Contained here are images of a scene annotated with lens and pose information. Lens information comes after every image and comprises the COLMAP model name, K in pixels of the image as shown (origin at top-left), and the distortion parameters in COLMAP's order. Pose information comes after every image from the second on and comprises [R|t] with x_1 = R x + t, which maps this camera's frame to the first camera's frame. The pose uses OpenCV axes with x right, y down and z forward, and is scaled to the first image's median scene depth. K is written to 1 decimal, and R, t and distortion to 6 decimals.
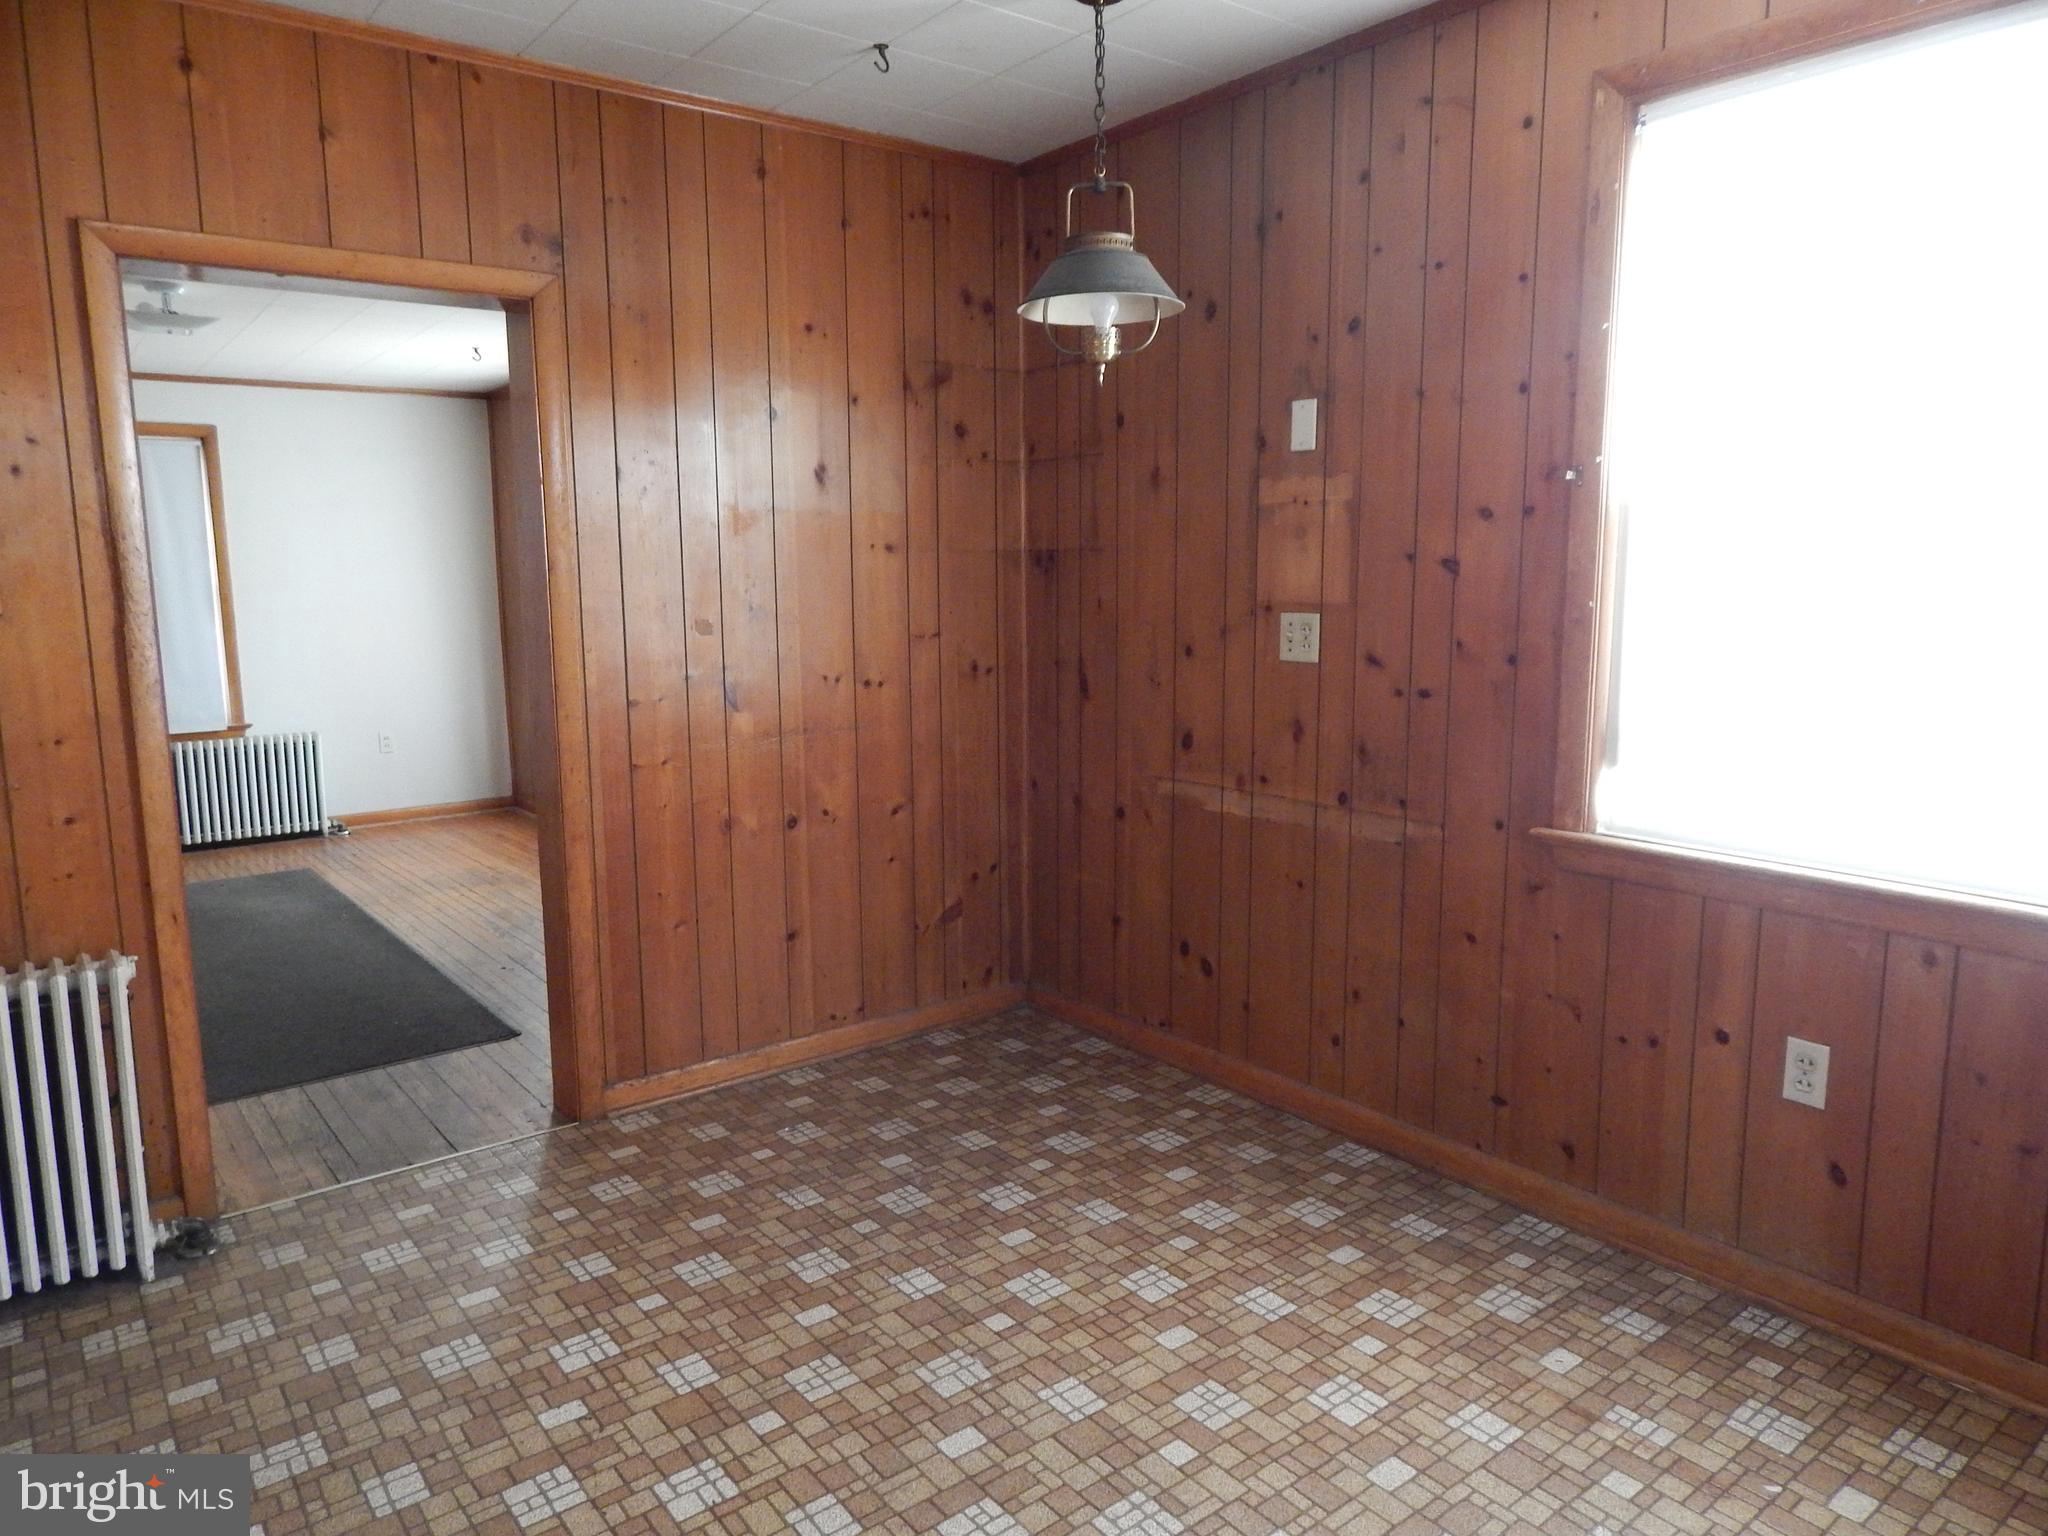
lens RADIAL K [[1354.9, 0, 1022.1], [0, 1354.9, 764.0], [0, 0, 1]] dist [0.001499, -0.006611]
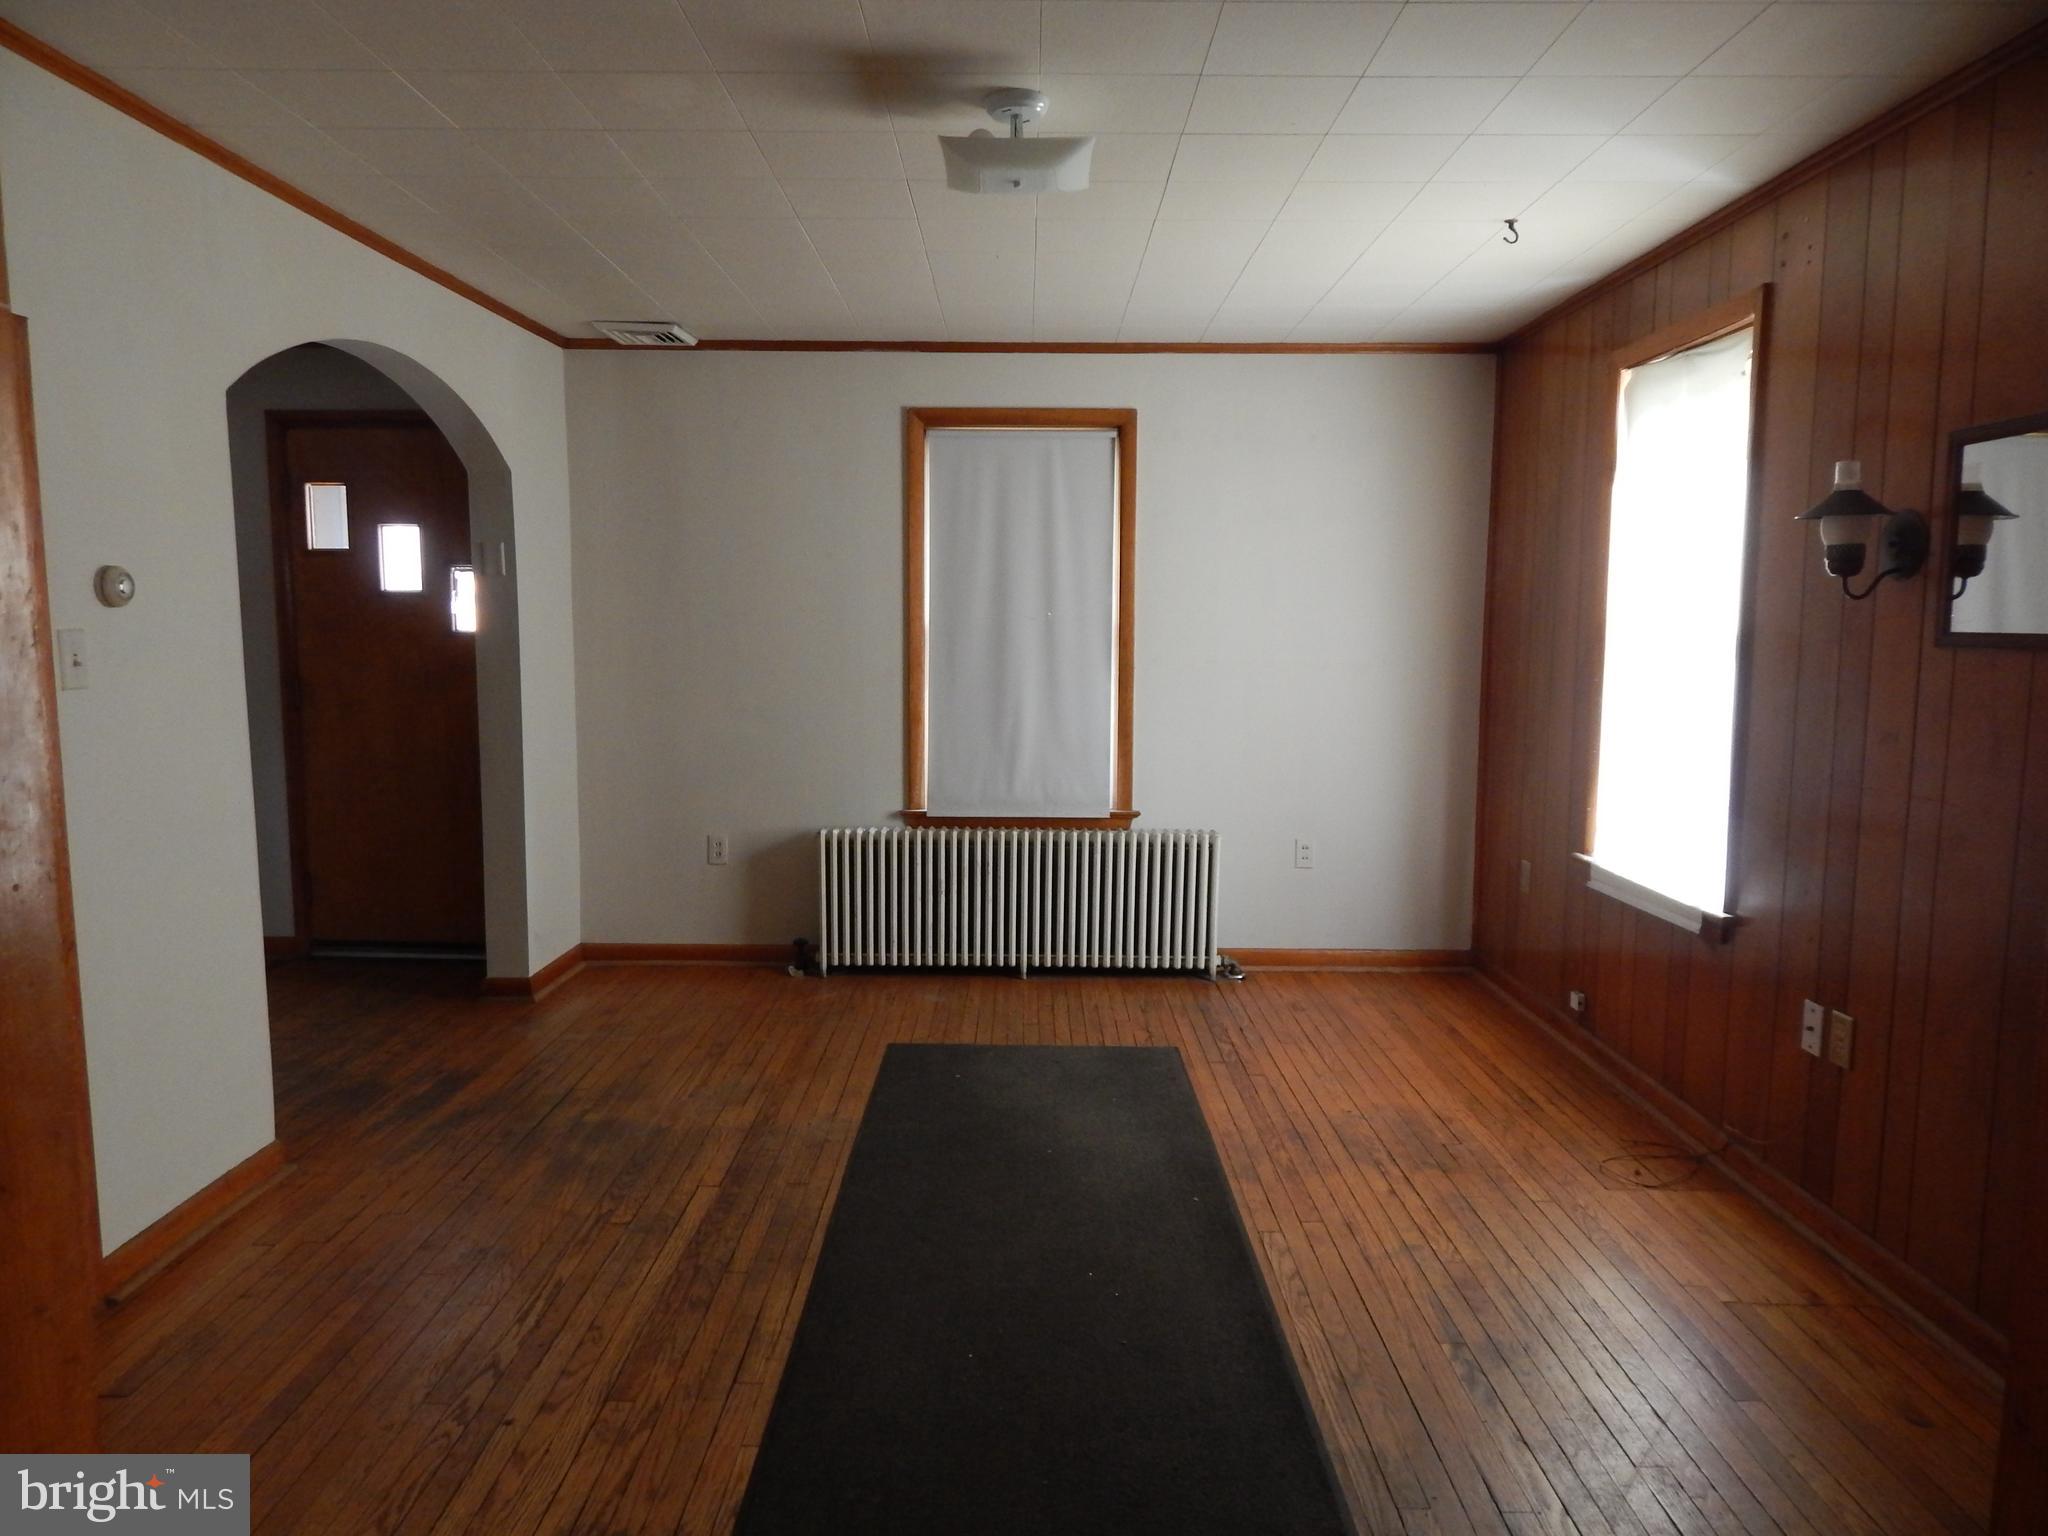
lens RADIAL K [[1354.9, 0, 1022.1], [0, 1354.9, 764.0], [0, 0, 1]] dist [0.001499, -0.006611]
pose [[0.789185, 0.086924, -0.607973, -0.407221], [-0.105683, 0.994387, 0.004989, -0.124800], [0.604994, 0.060315, 0.793942, 0.880913]]
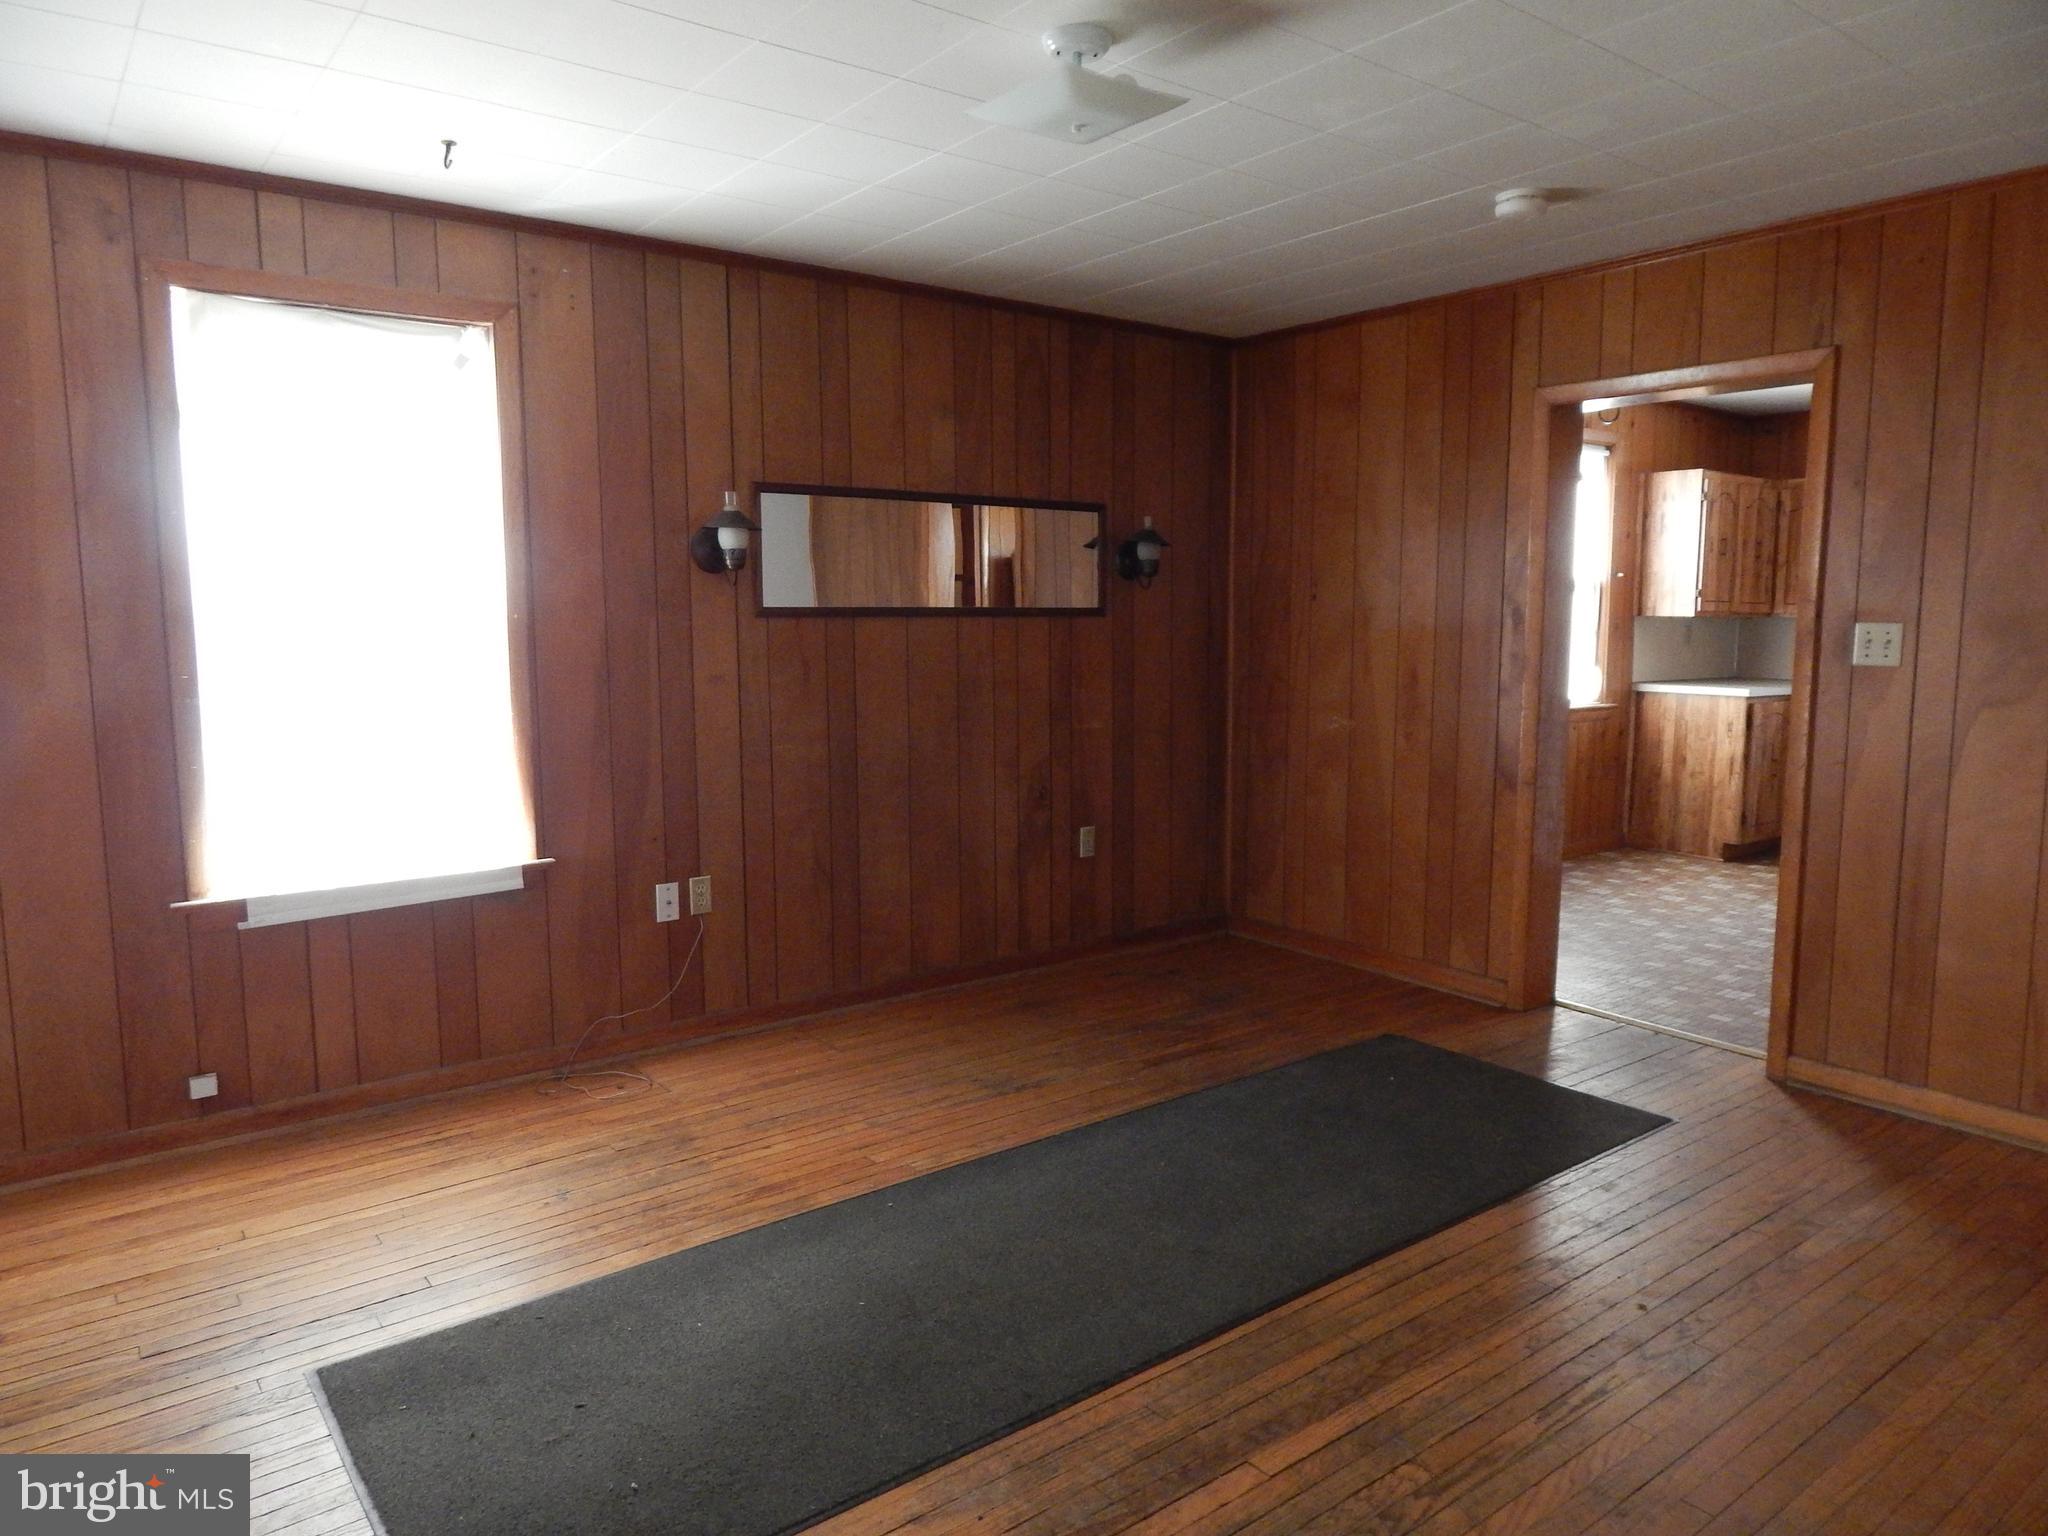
lens RADIAL K [[1354.9, 0, 1022.1], [0, 1354.9, 764.0], [0, 0, 1]] dist [0.001499, -0.006611]
pose [[0.001299, -0.102063, 0.994777, -1.849809], [0.143842, 0.984452, 0.100816, -0.207557], [-0.989600, 0.142959, 0.015959, 1.640425]]
